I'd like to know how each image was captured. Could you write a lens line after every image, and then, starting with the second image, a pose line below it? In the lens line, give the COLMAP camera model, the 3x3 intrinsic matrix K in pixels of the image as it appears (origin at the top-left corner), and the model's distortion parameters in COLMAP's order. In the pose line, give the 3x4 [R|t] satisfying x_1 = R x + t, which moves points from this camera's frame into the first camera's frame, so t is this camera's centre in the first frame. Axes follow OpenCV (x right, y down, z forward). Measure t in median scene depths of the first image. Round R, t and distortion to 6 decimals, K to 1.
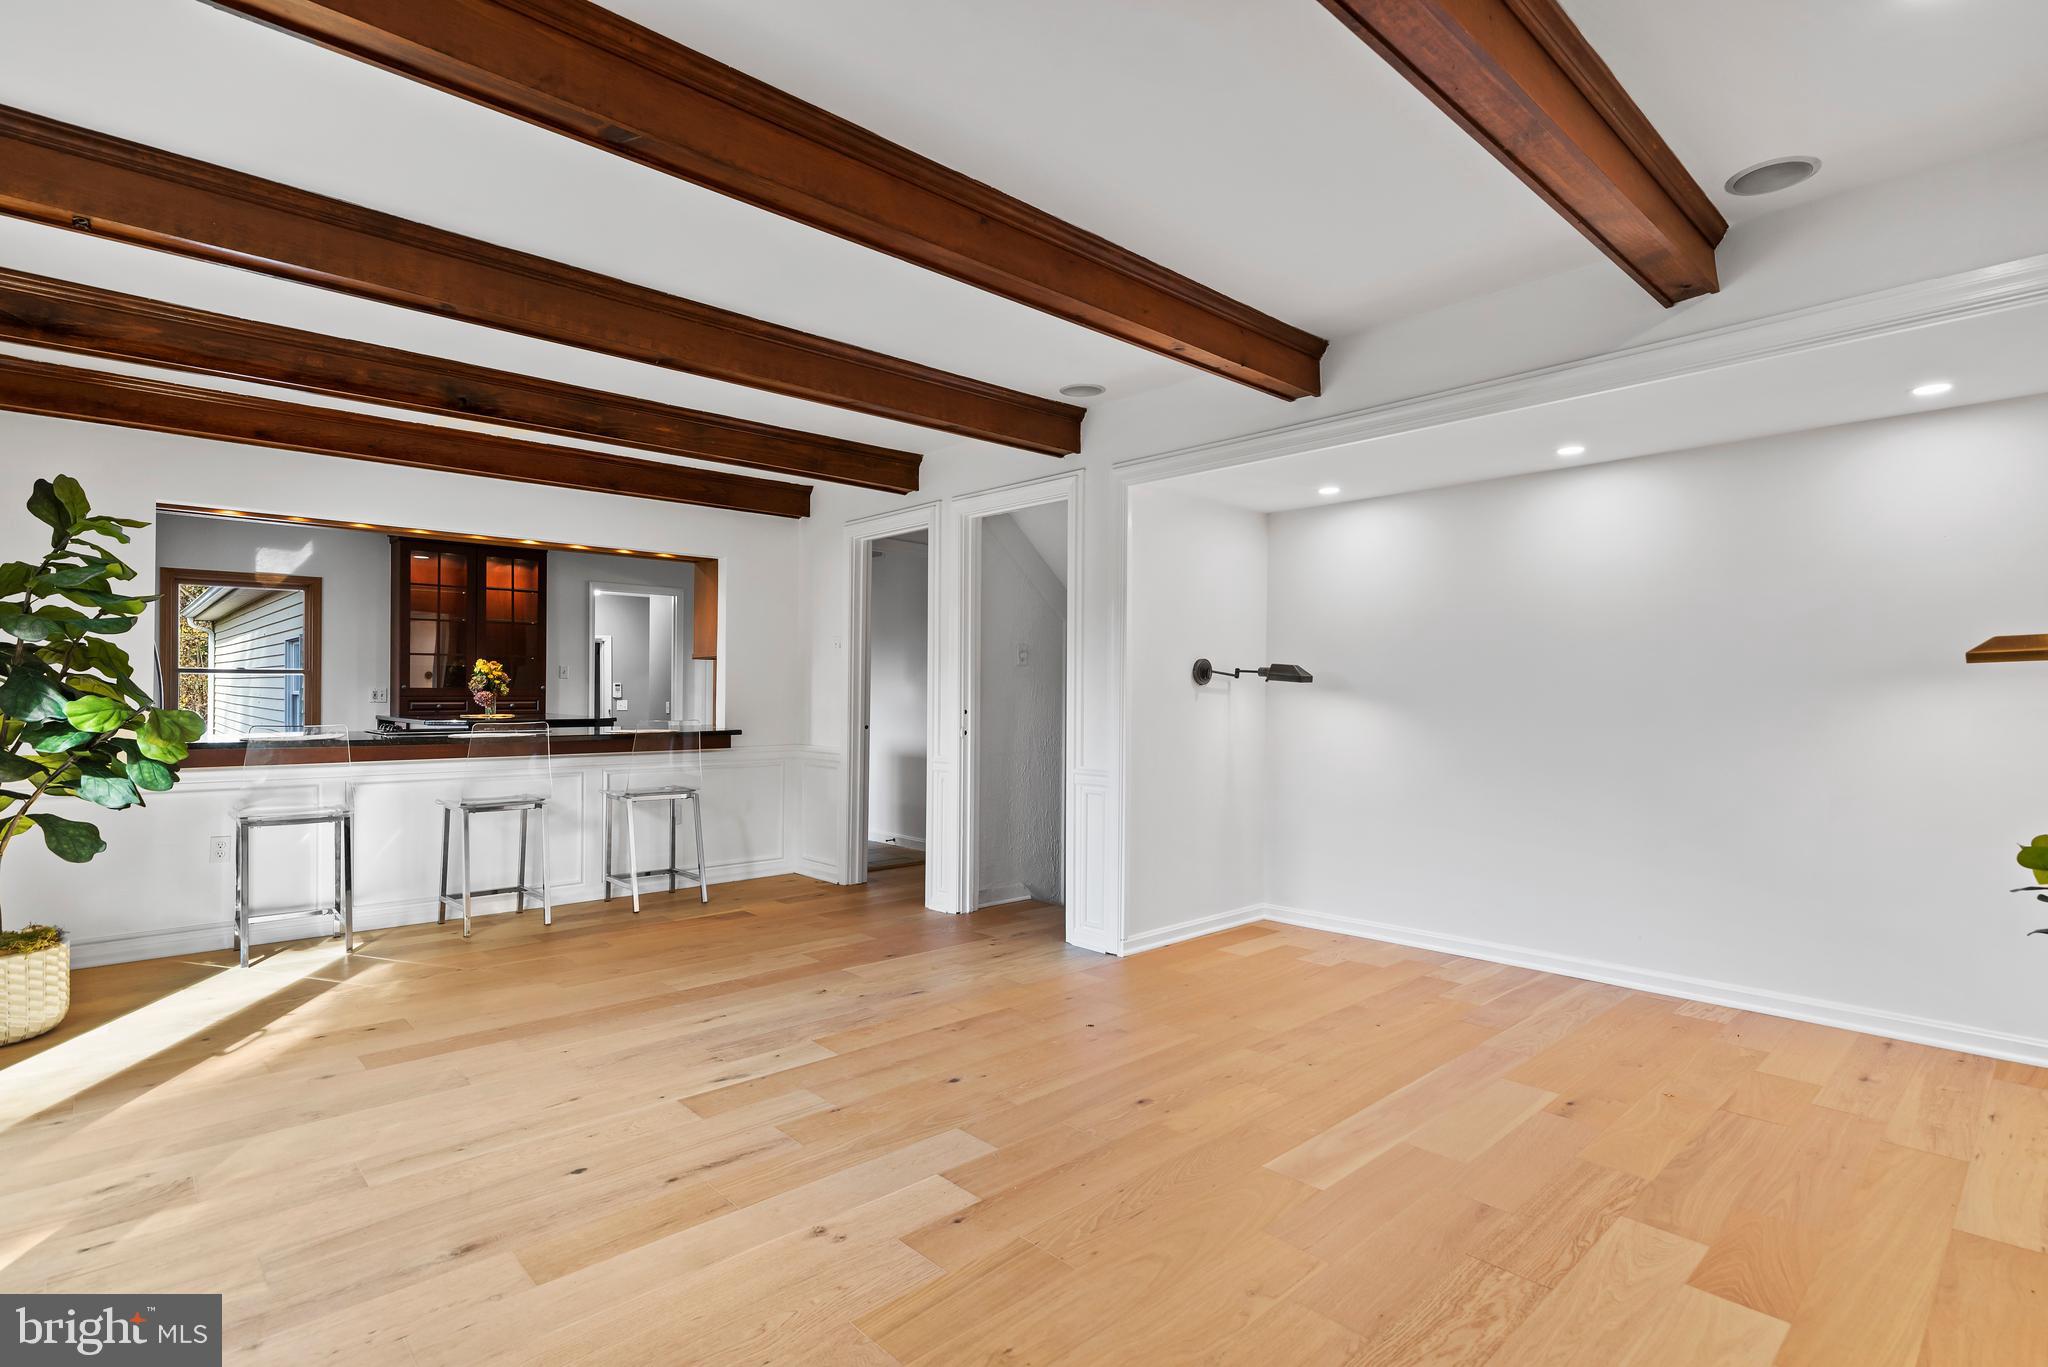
lens RADIAL K [[1009.3, 0, 1047.6], [0, 1009.3, 689.8], [0, 0, 1]] dist [0.004328, -0.000706]
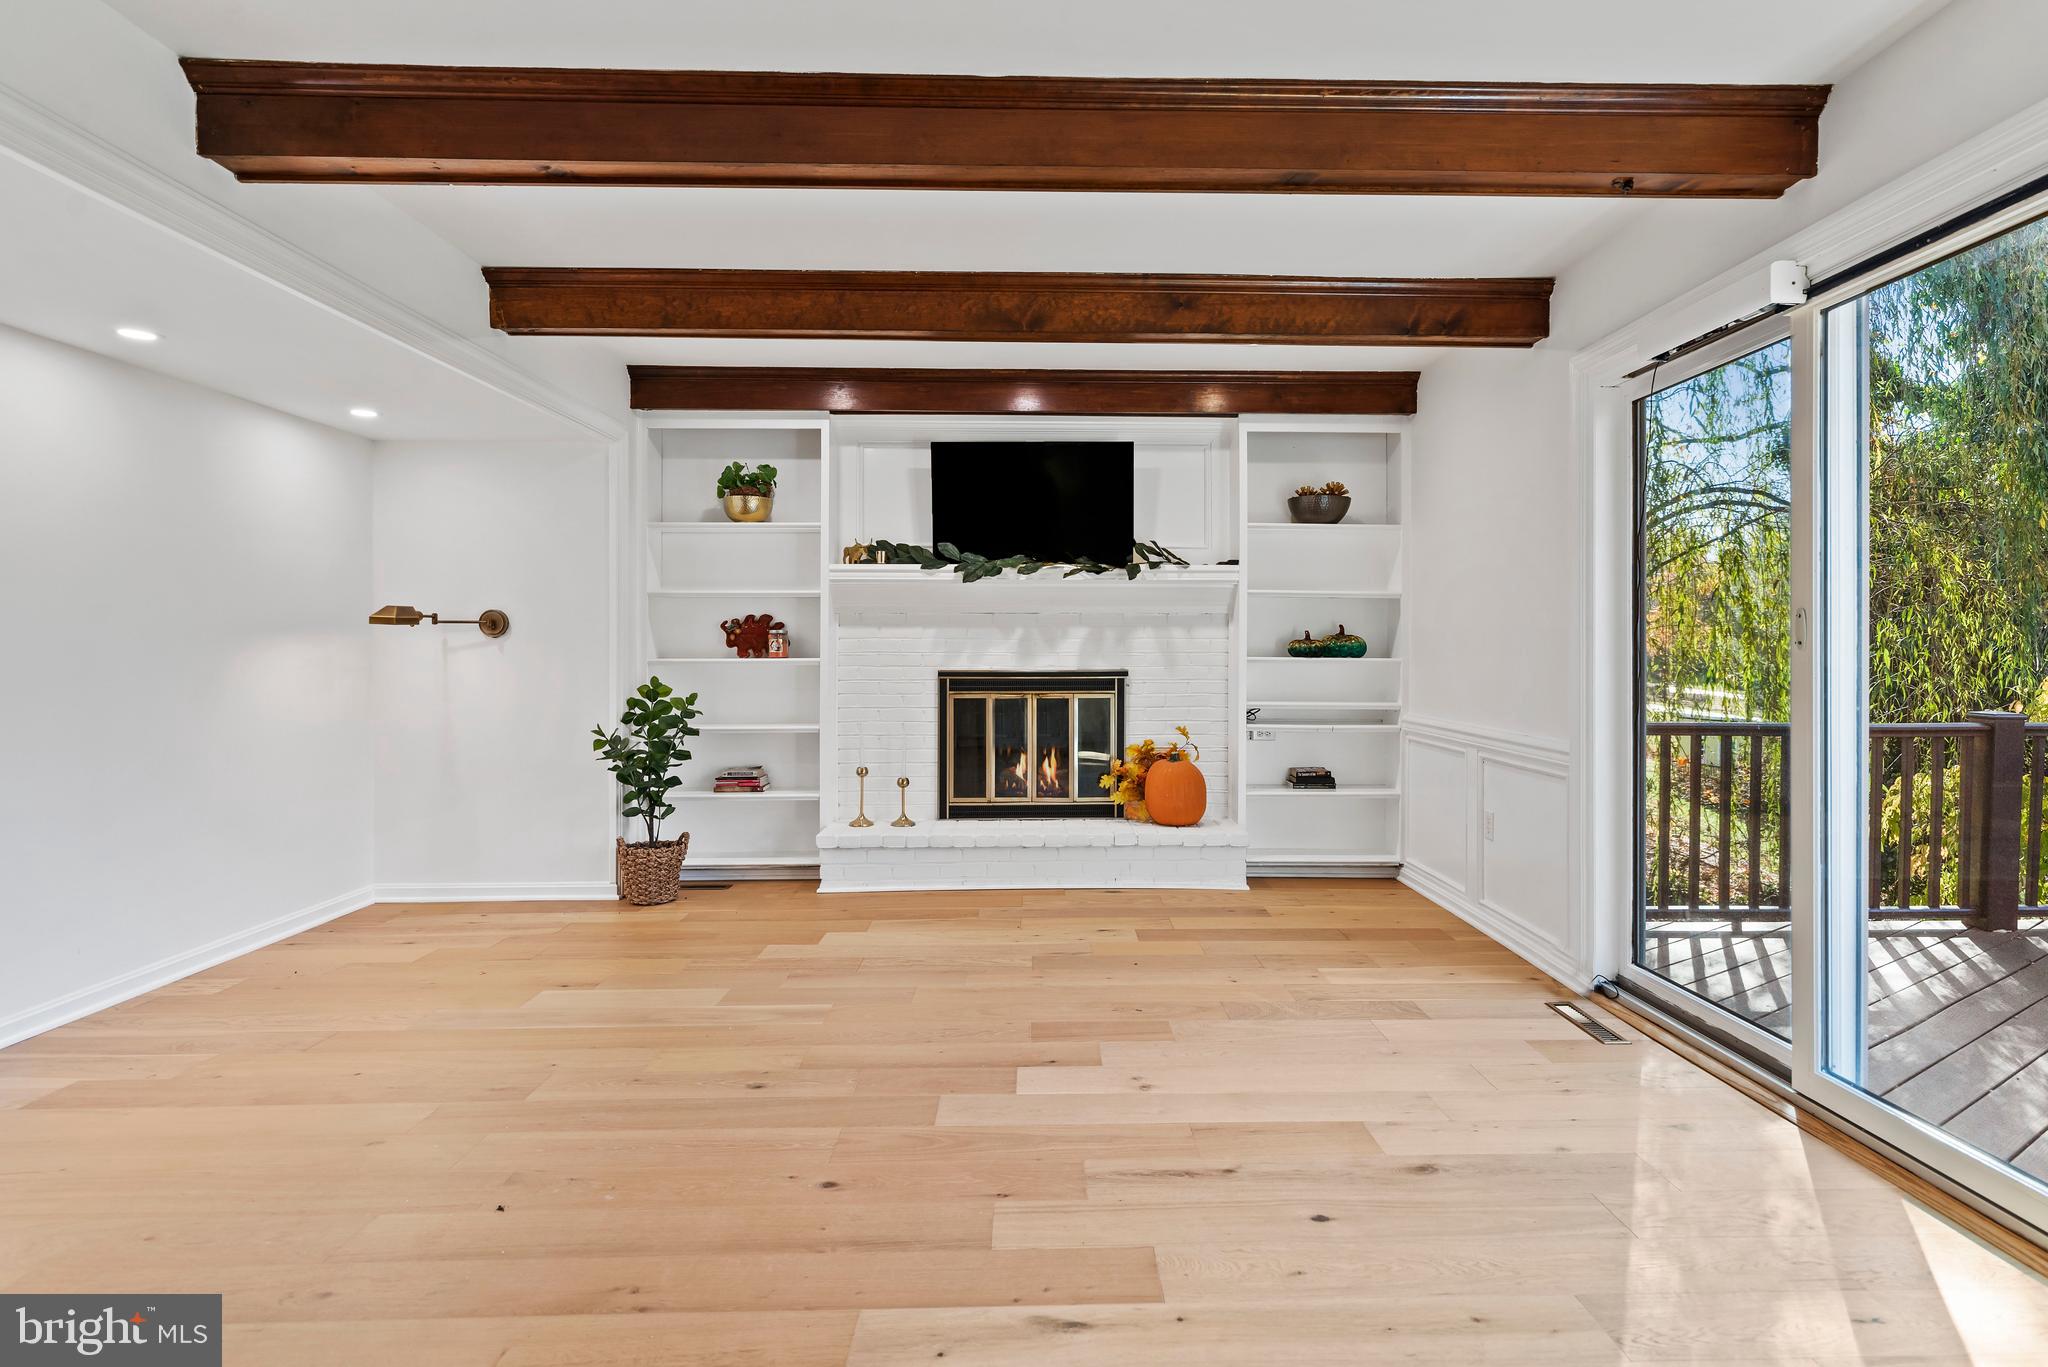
lens RADIAL K [[1009.3, 0, 1061.6], [0, 1009.3, 654.9], [0, 0, 1]] dist [0.004328, -0.000706]
pose [[-0.746391, -0.003263, 0.665499, -0.510270], [-0.001687, 0.999994, 0.003010, 0.006437], [-0.665505, 0.001124, -0.746392, 1.050999]]
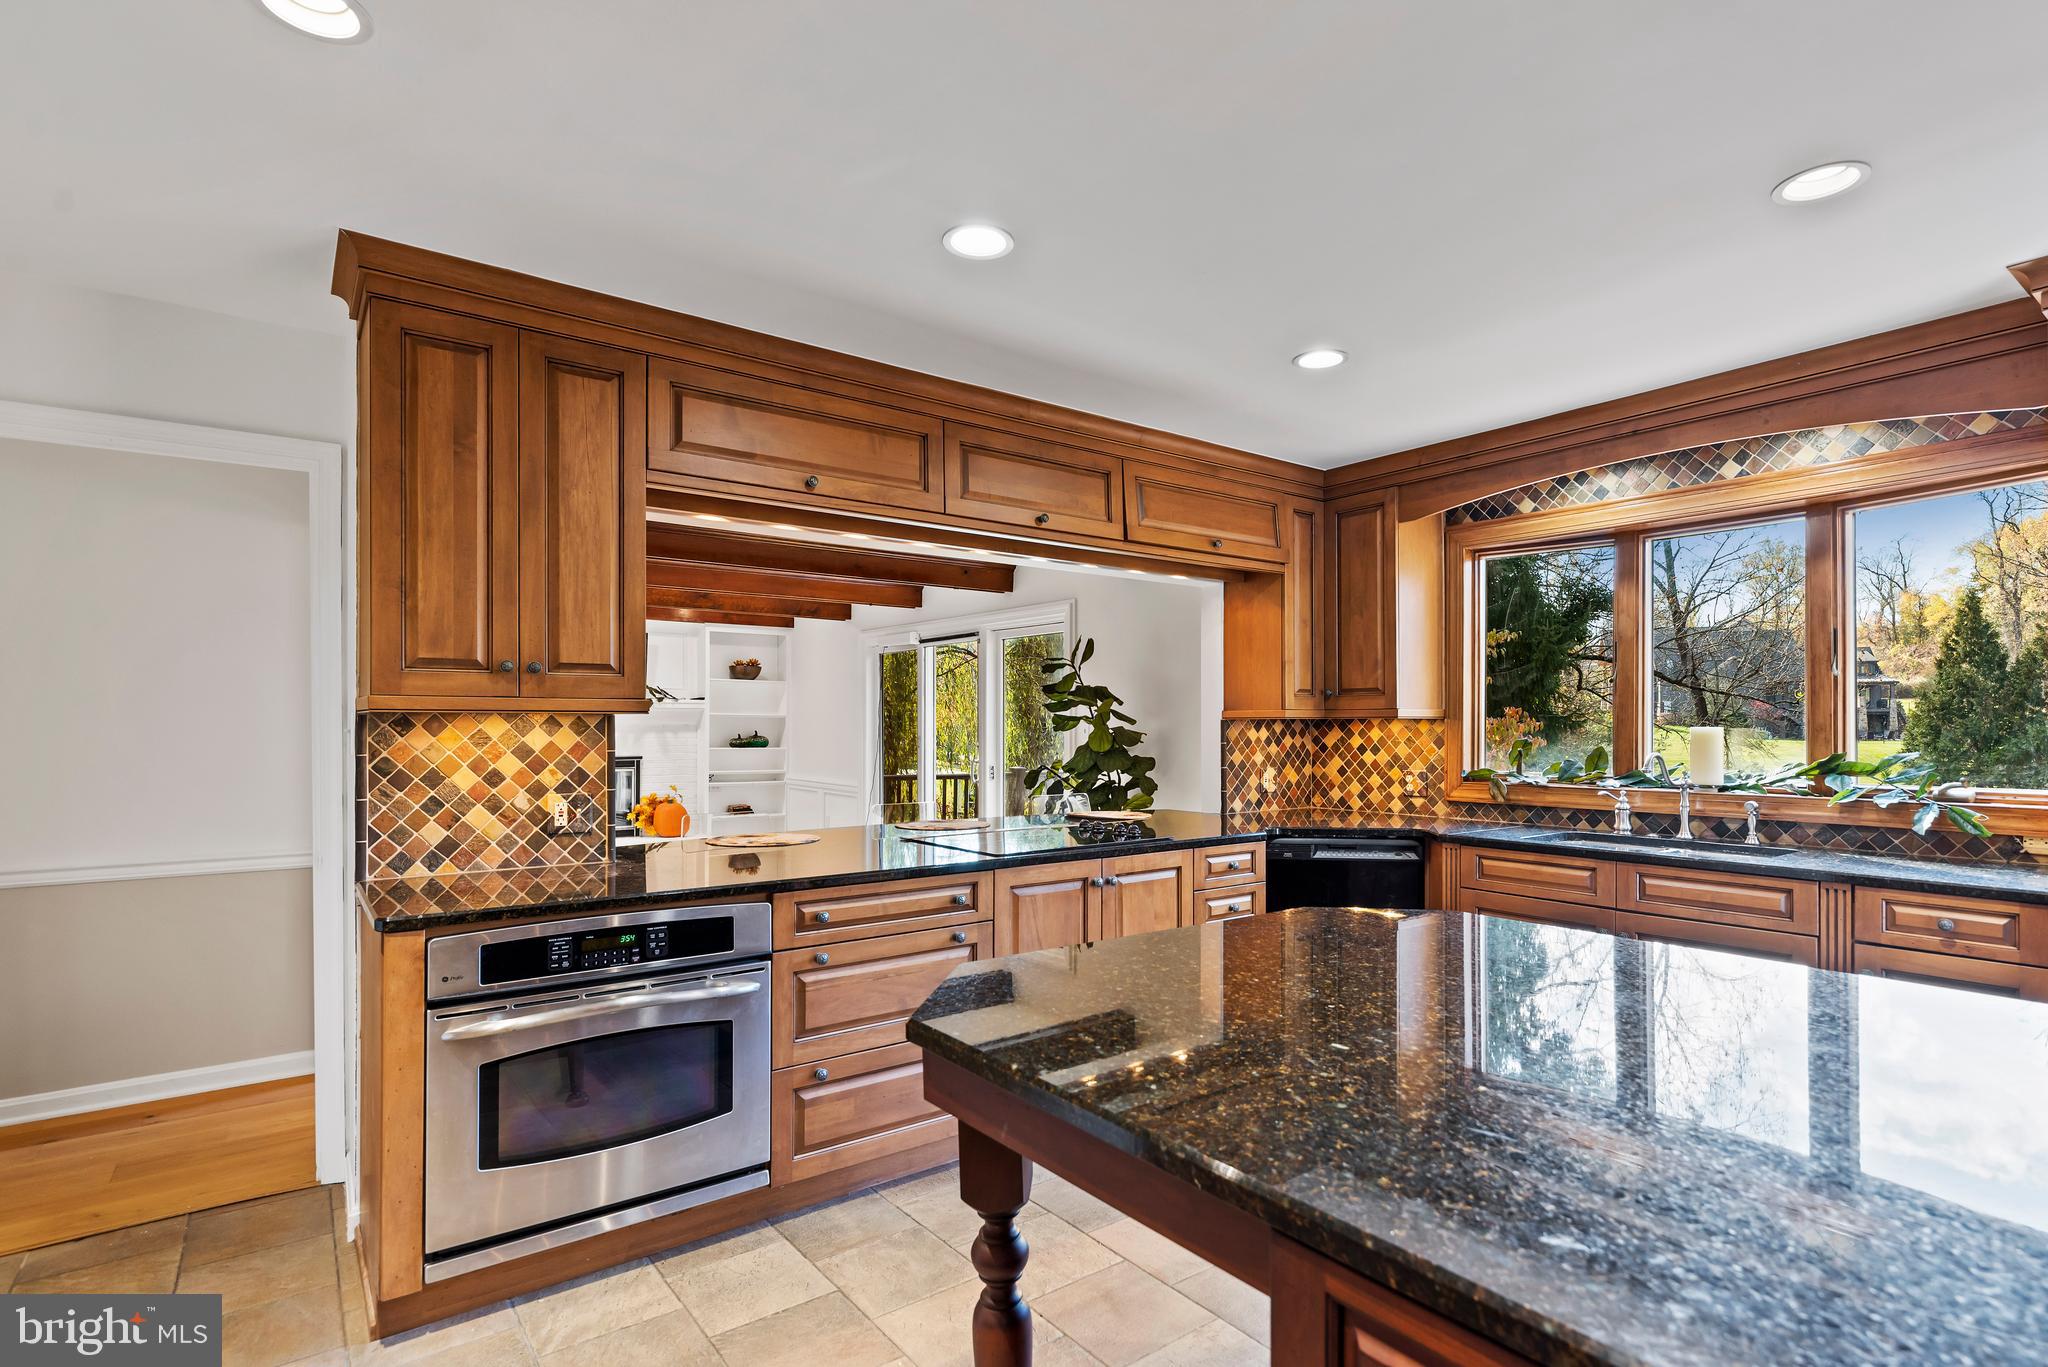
lens RADIAL K [[1009.3, 0, 1047.7], [0, 1009.3, 720.3], [0, 0, 1]] dist [0.004328, -0.000706]
pose [[-0.994273, -0.002718, 0.106832, -0.904621], [-0.003348, 0.999978, -0.005716, -0.041417], [-0.106814, -0.006041, -0.994261, 2.255015]]
